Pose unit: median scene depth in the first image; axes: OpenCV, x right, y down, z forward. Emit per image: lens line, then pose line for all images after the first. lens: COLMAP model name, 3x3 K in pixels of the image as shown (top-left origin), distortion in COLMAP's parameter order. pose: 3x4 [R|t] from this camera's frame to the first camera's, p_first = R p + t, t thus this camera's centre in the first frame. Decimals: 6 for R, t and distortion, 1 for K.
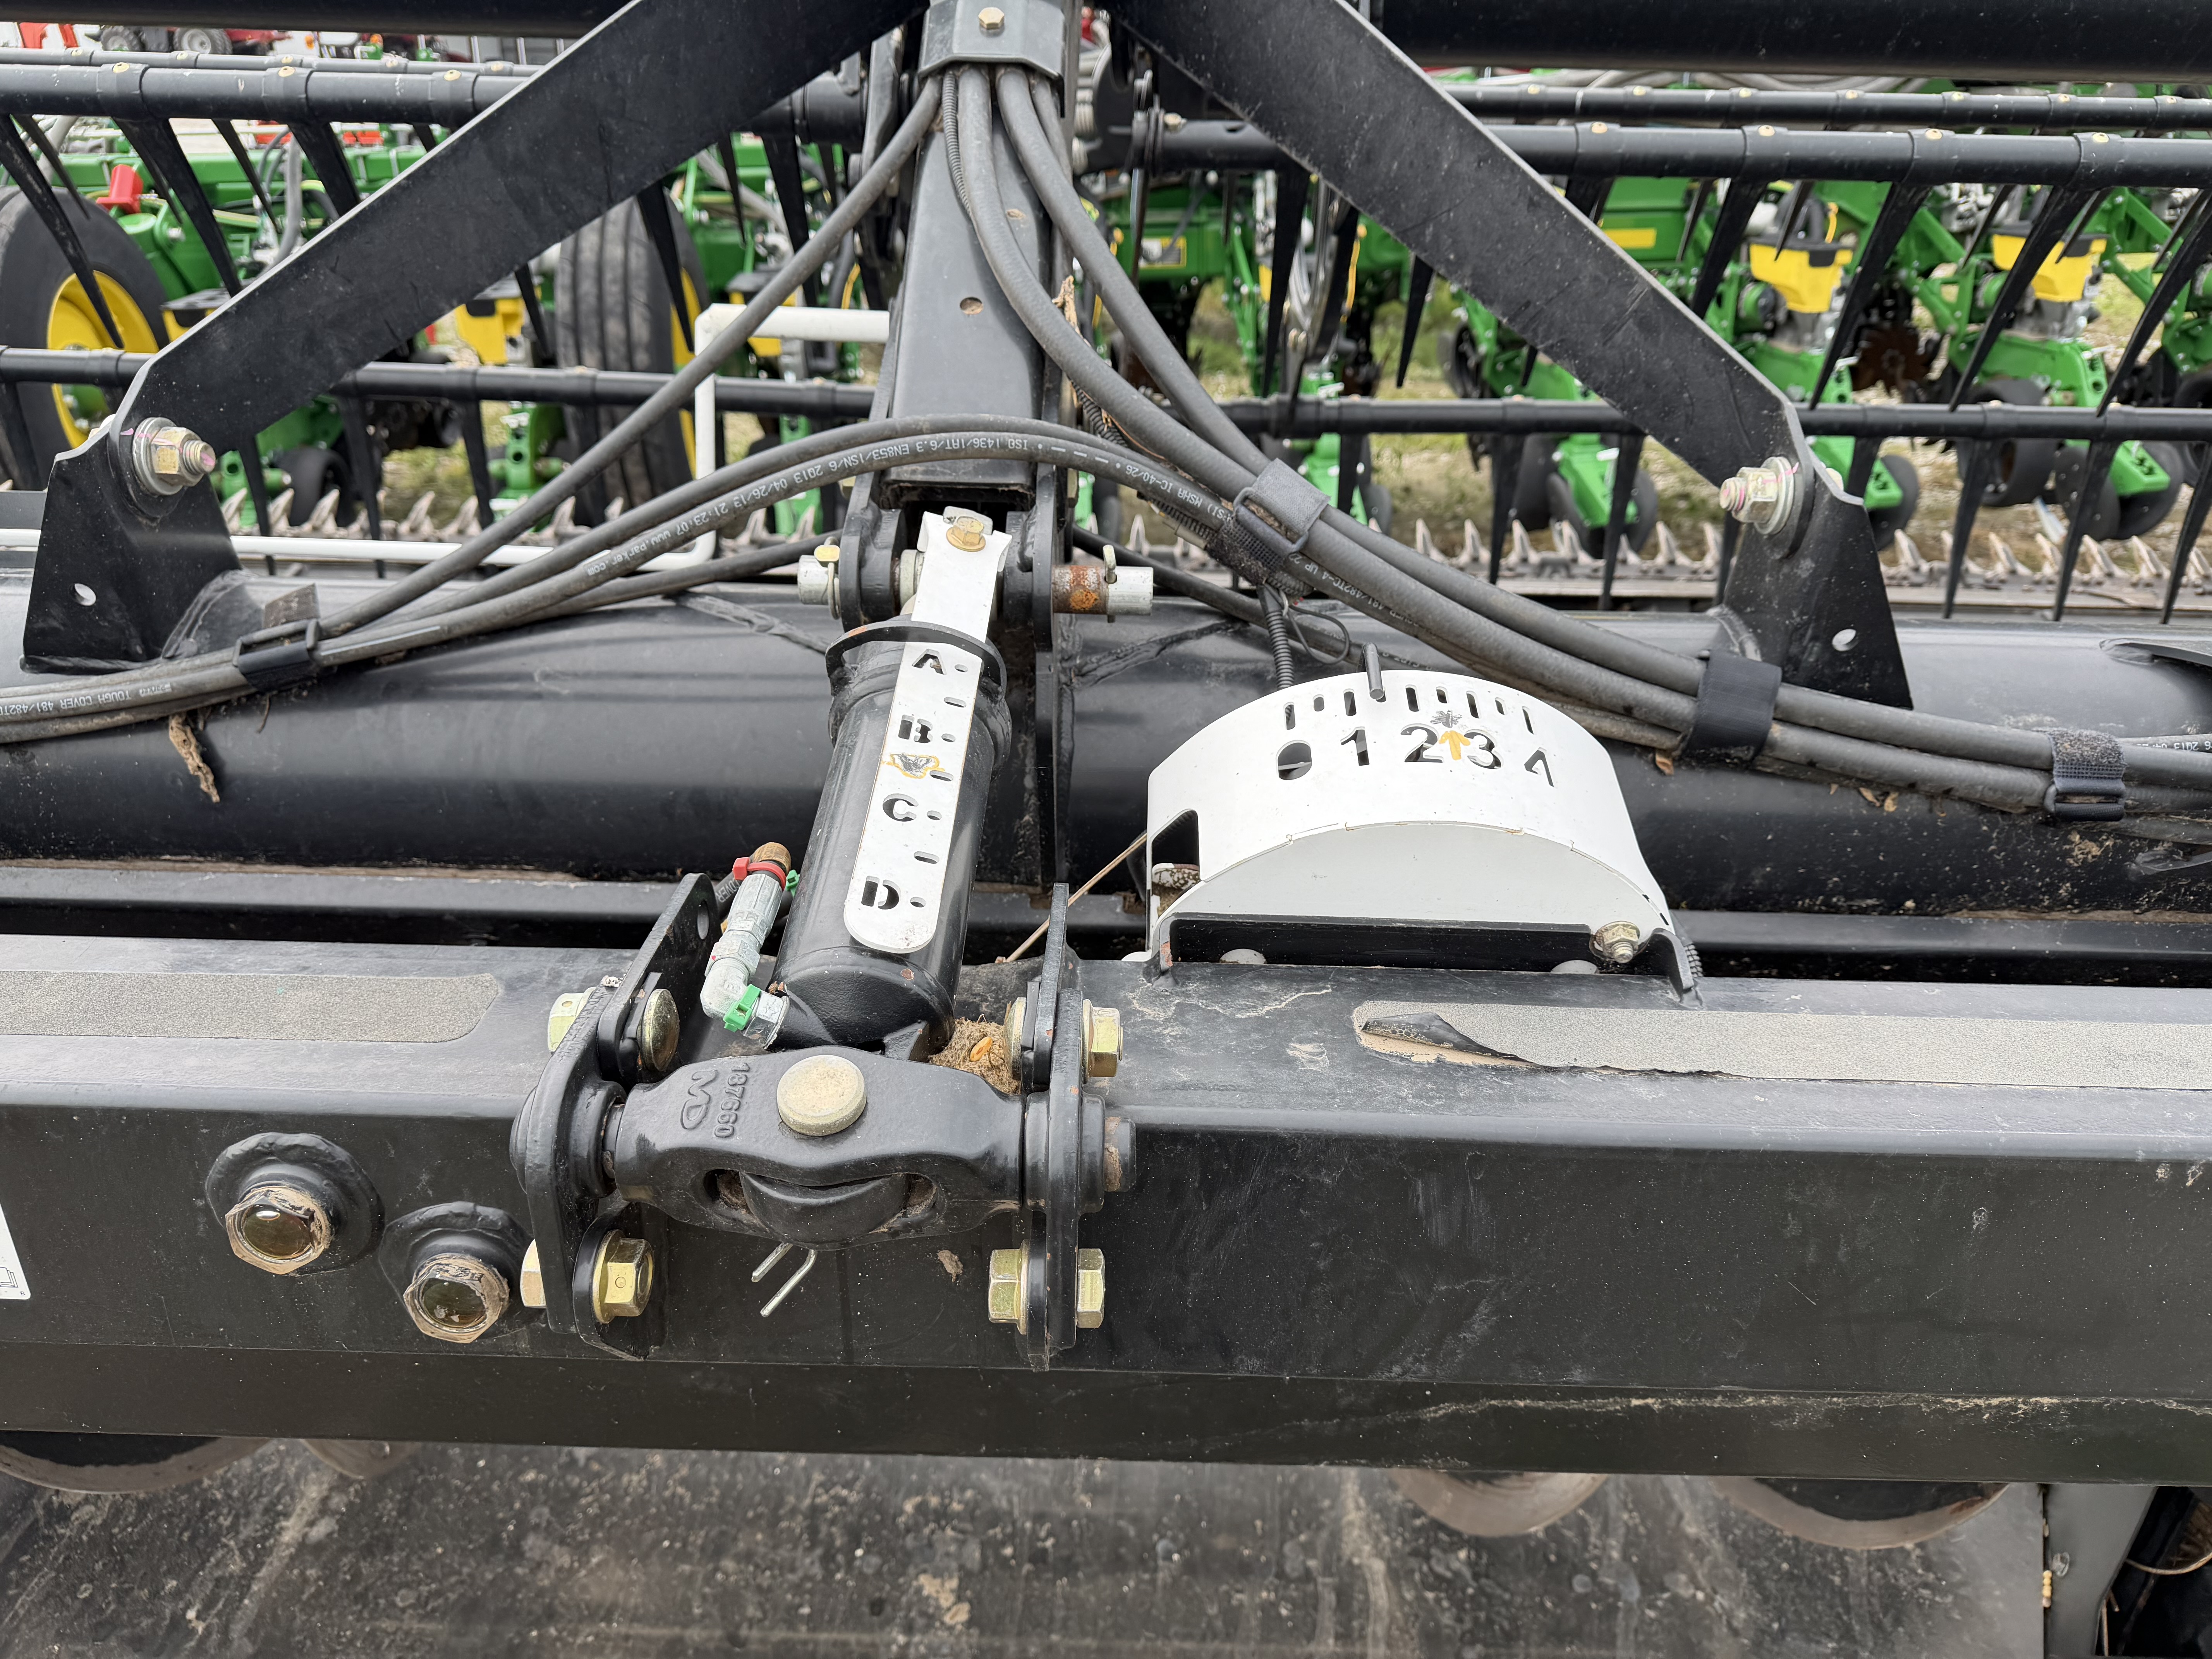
lens RADIAL K [[1608.9, 0, 1106.0], [0, 1608.9, 829.5], [0, 0, 1]] dist [0.057051, -0.077391]
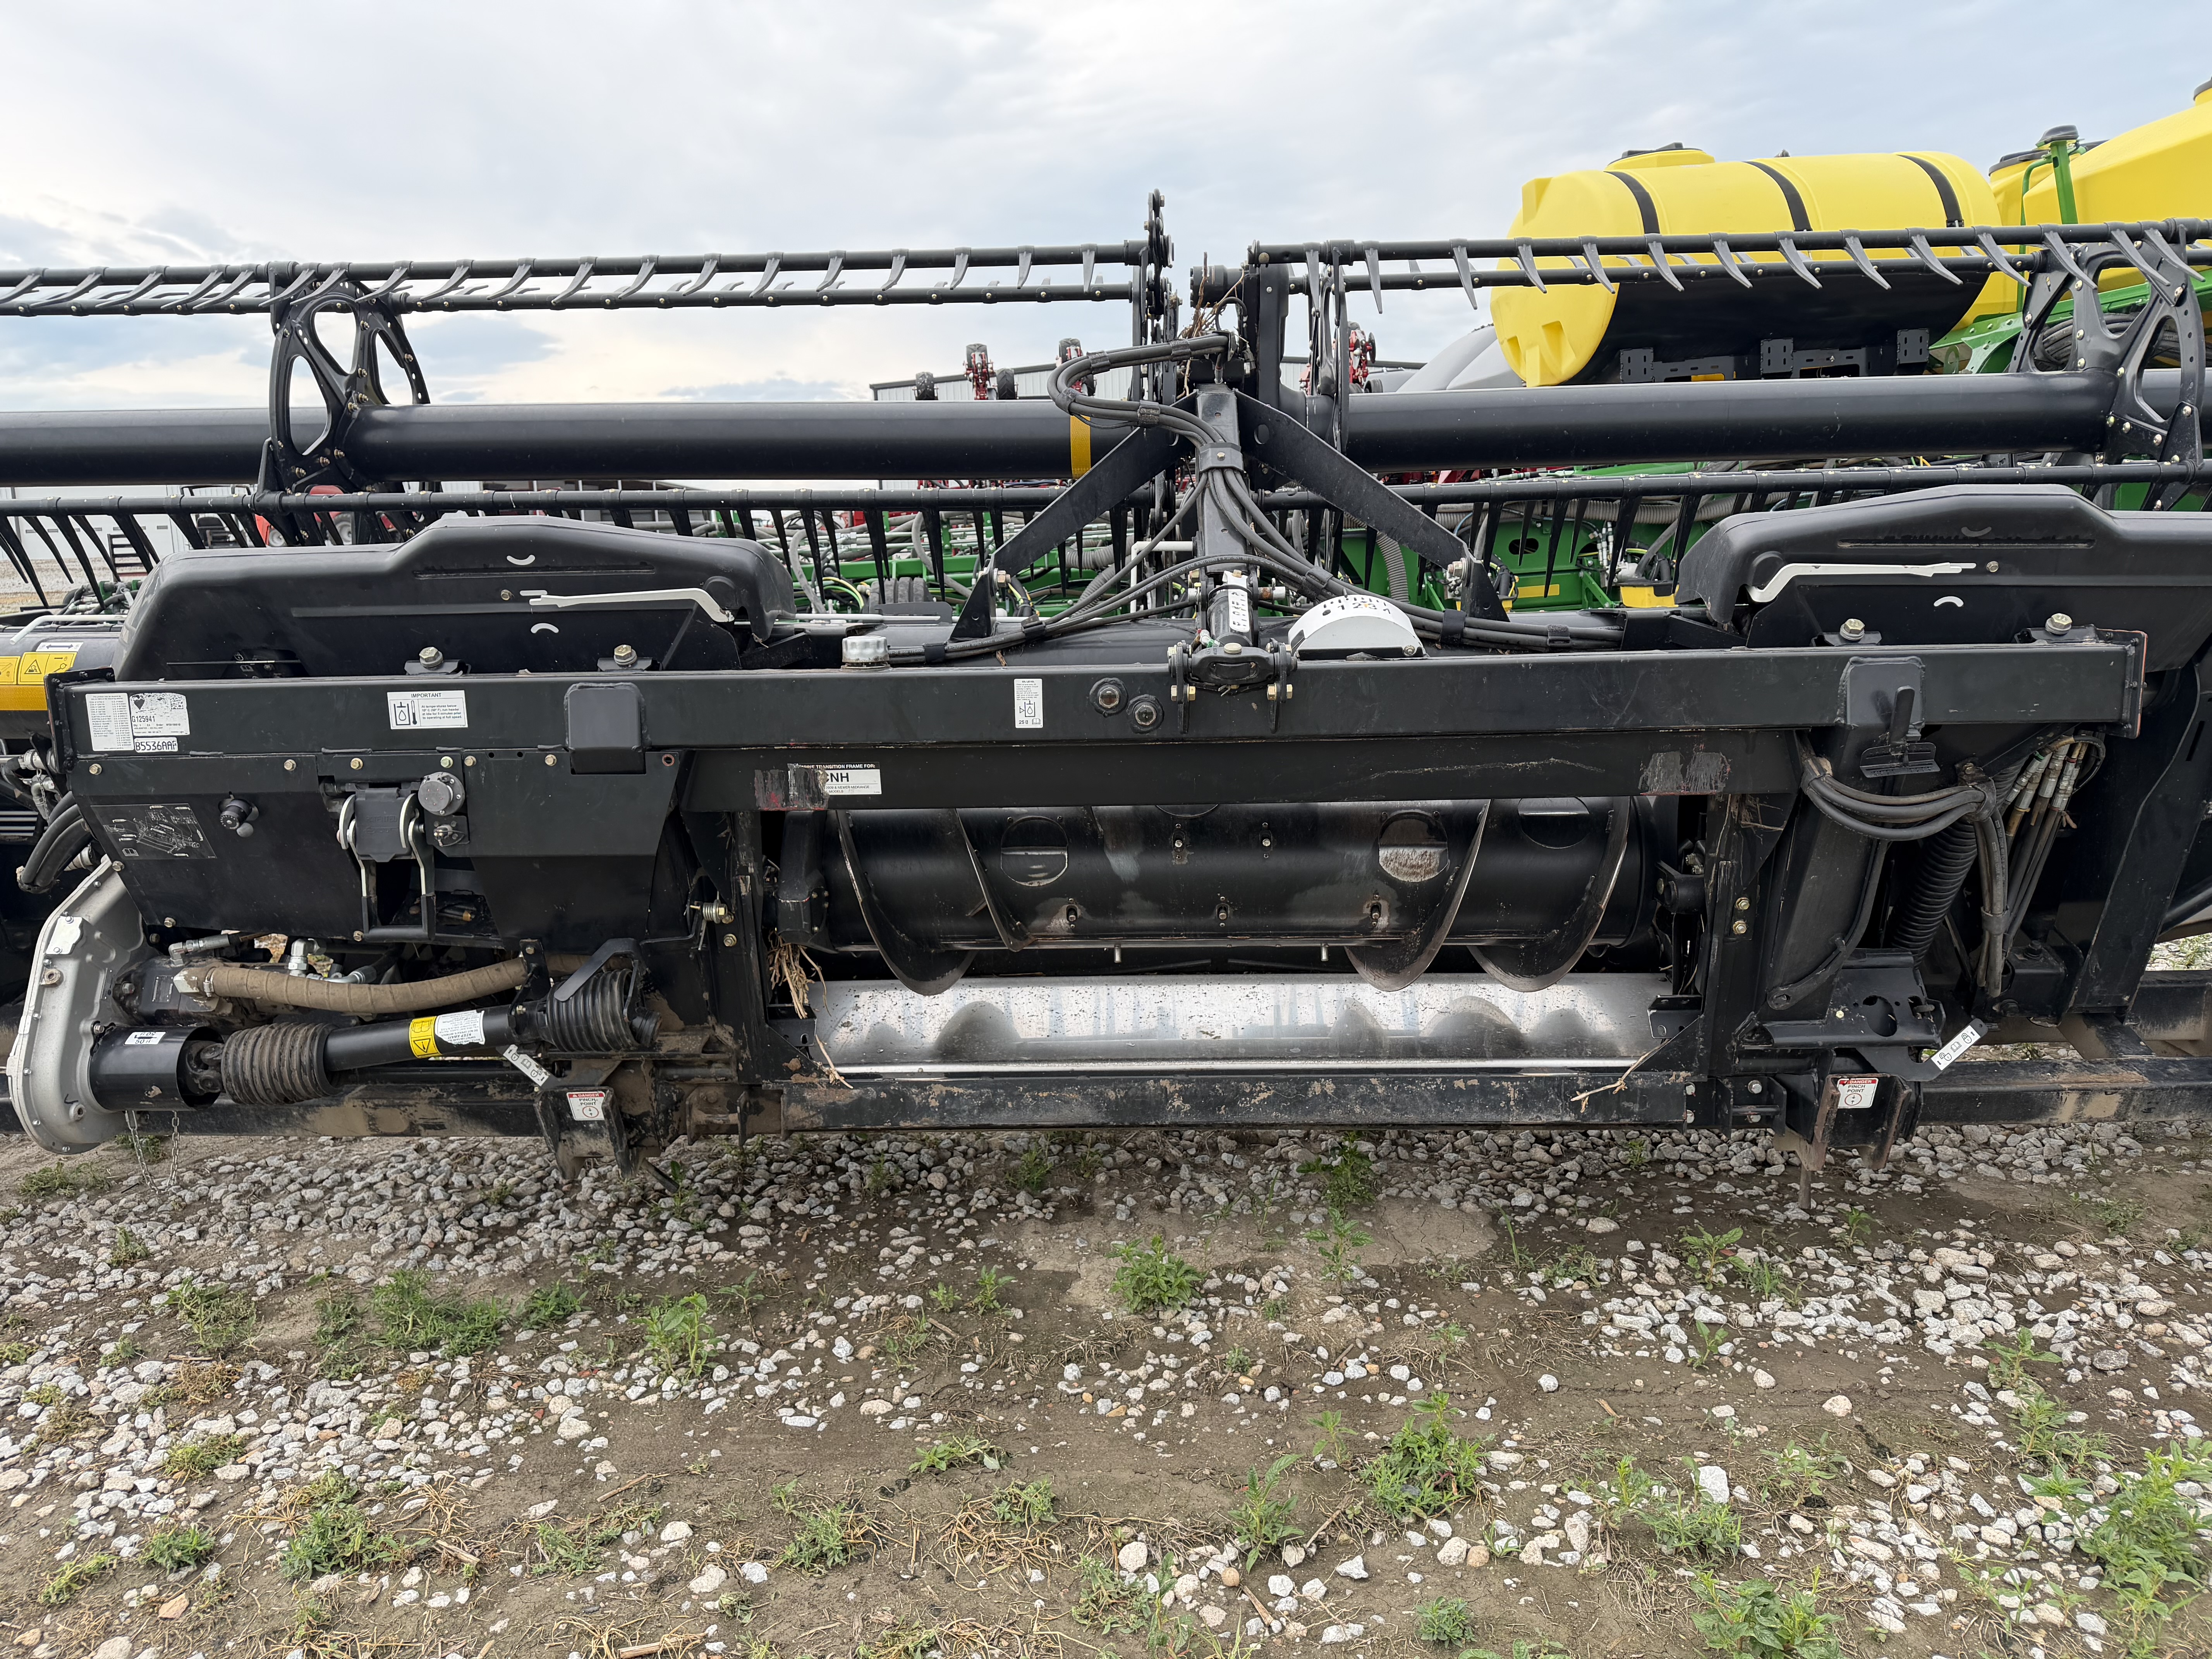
lens RADIAL K [[1608.9, 0, 1106.0], [0, 1608.9, 829.5], [0, 0, 1]] dist [0.057051, -0.077391]
pose [[0.998949, -0.037857, -0.025825, -0.277231], [0.030226, 0.967869, -0.249631, 1.159826], [0.034445, 0.248589, 0.967996, -2.205635]]
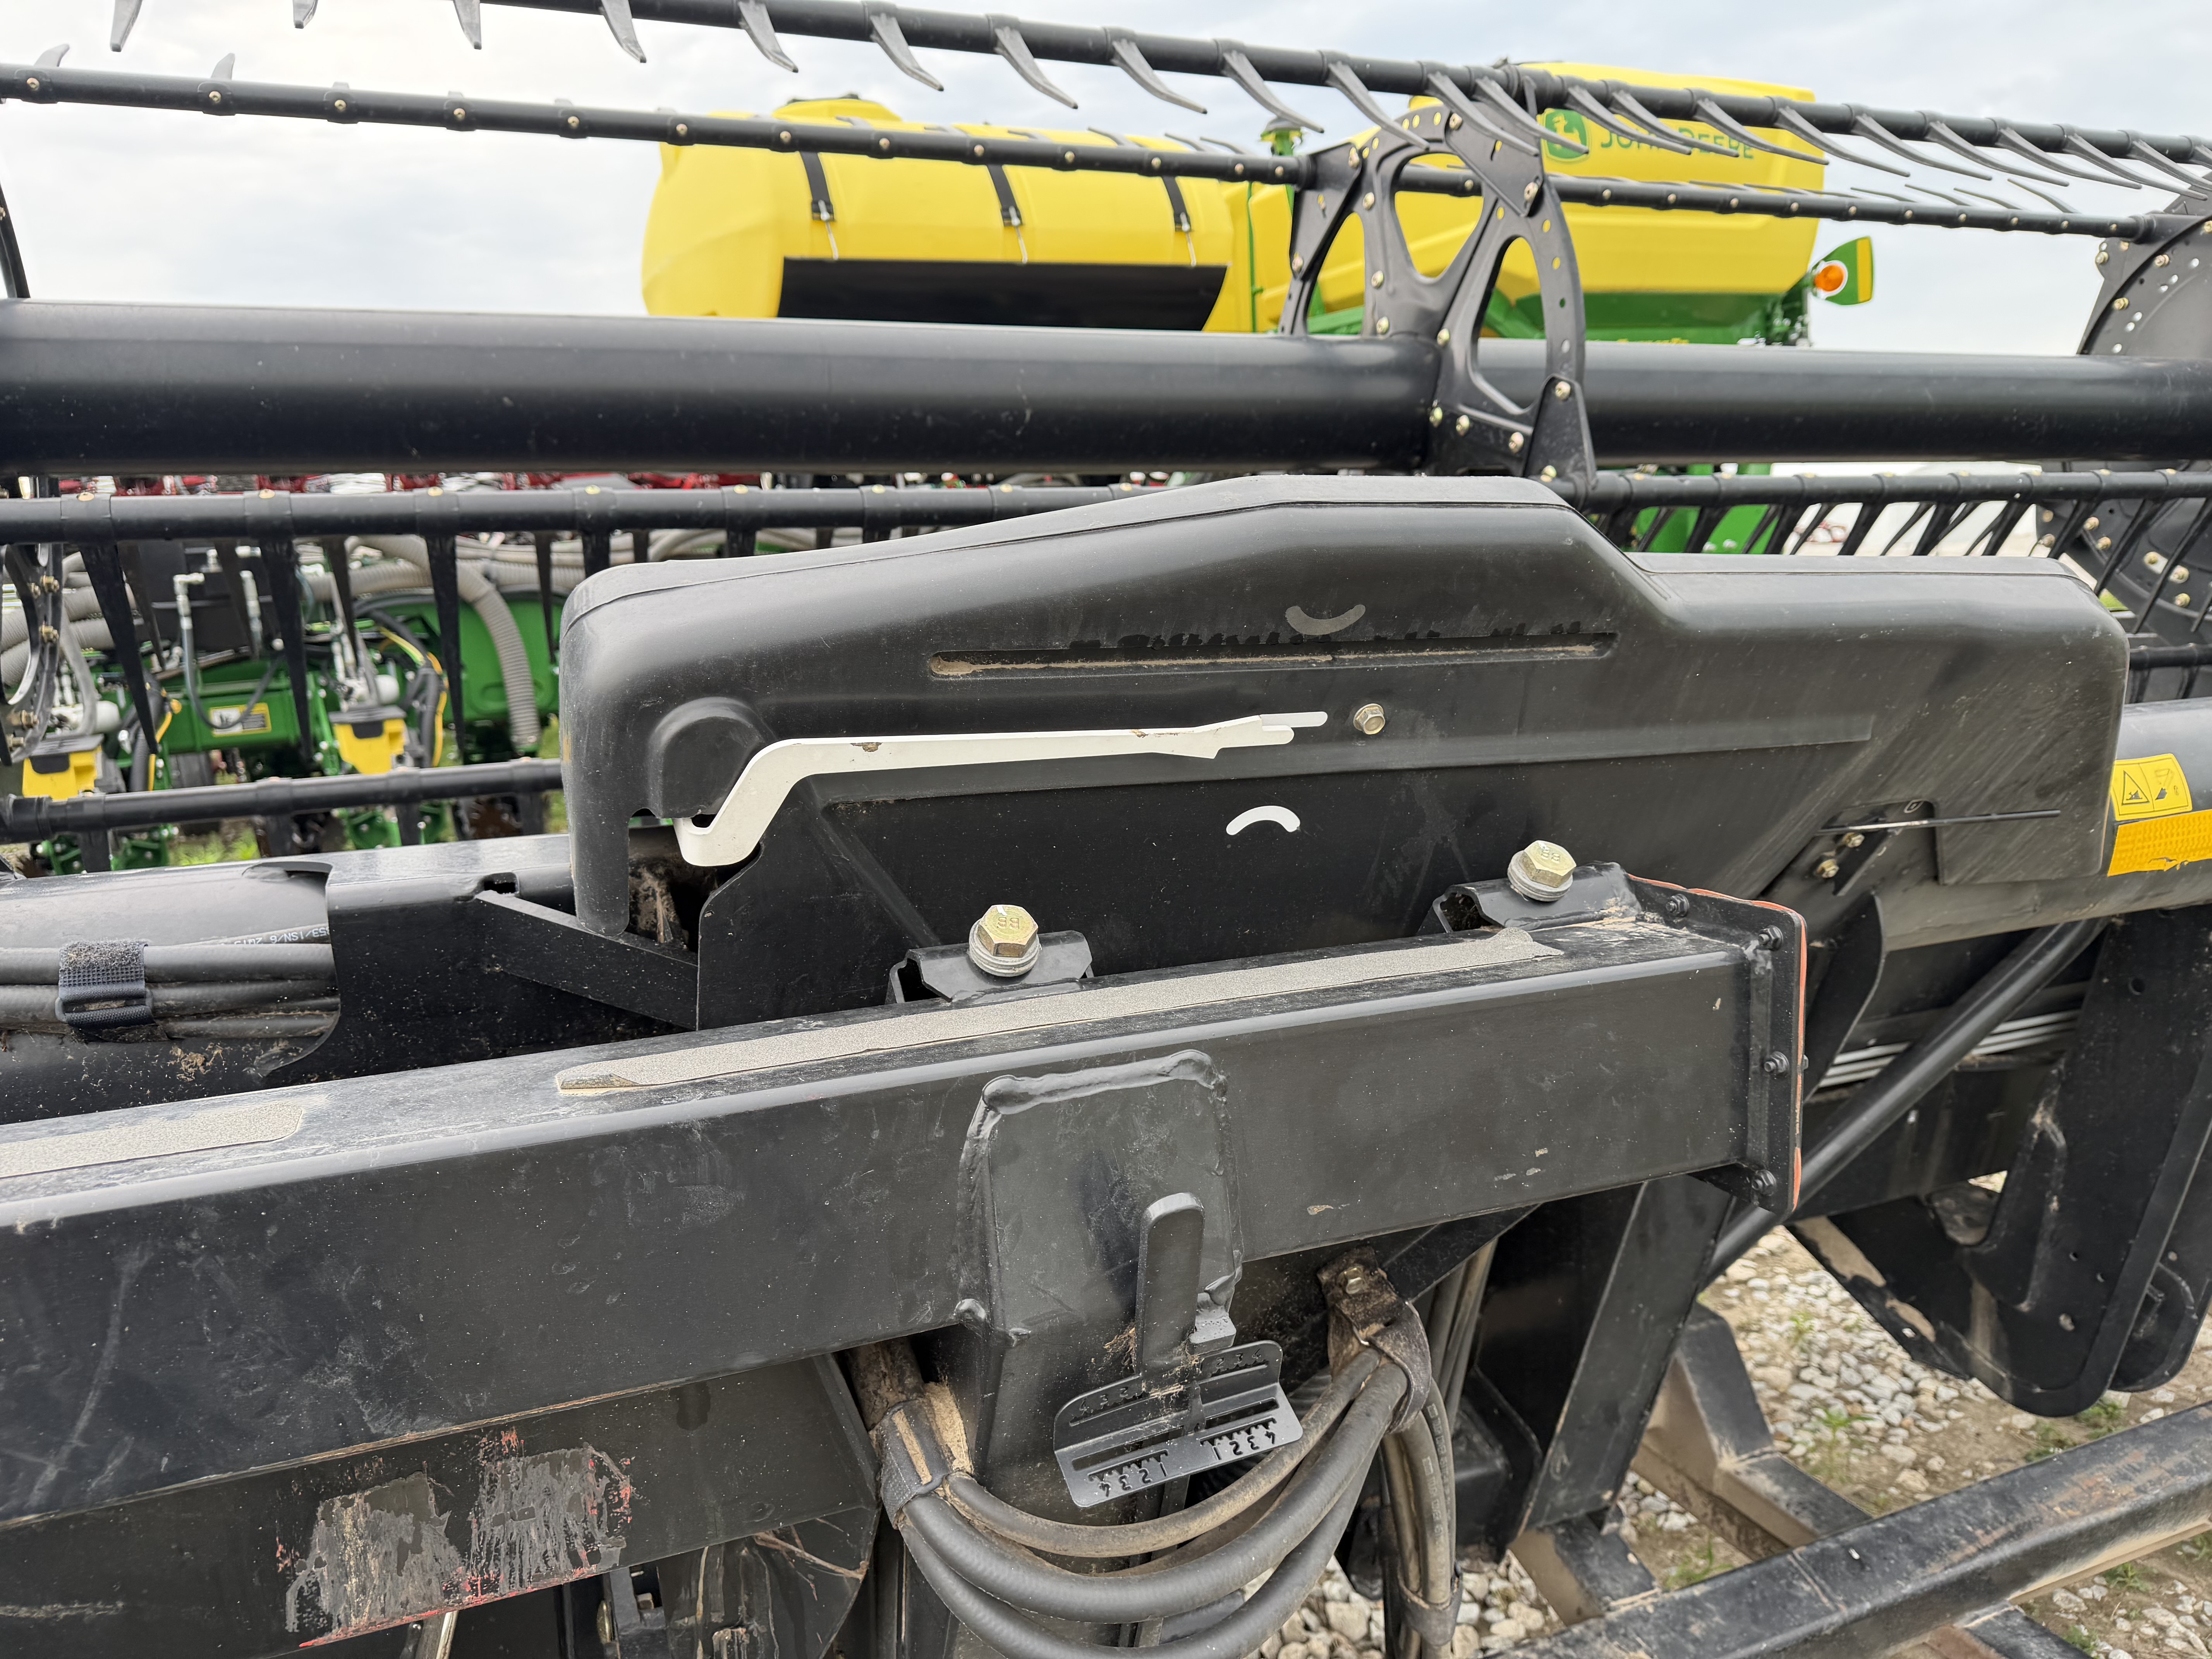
lens RADIAL K [[1608.9, 0, 1106.0], [0, 1608.9, 829.5], [0, 0, 1]] dist [0.057051, -0.077391]
pose [[0.920588, -0.110223, 0.374659, 0.781066], [0.208801, 0.949631, -0.233674, 0.238468], [-0.330031, 0.293347, 0.897233, -0.154560]]
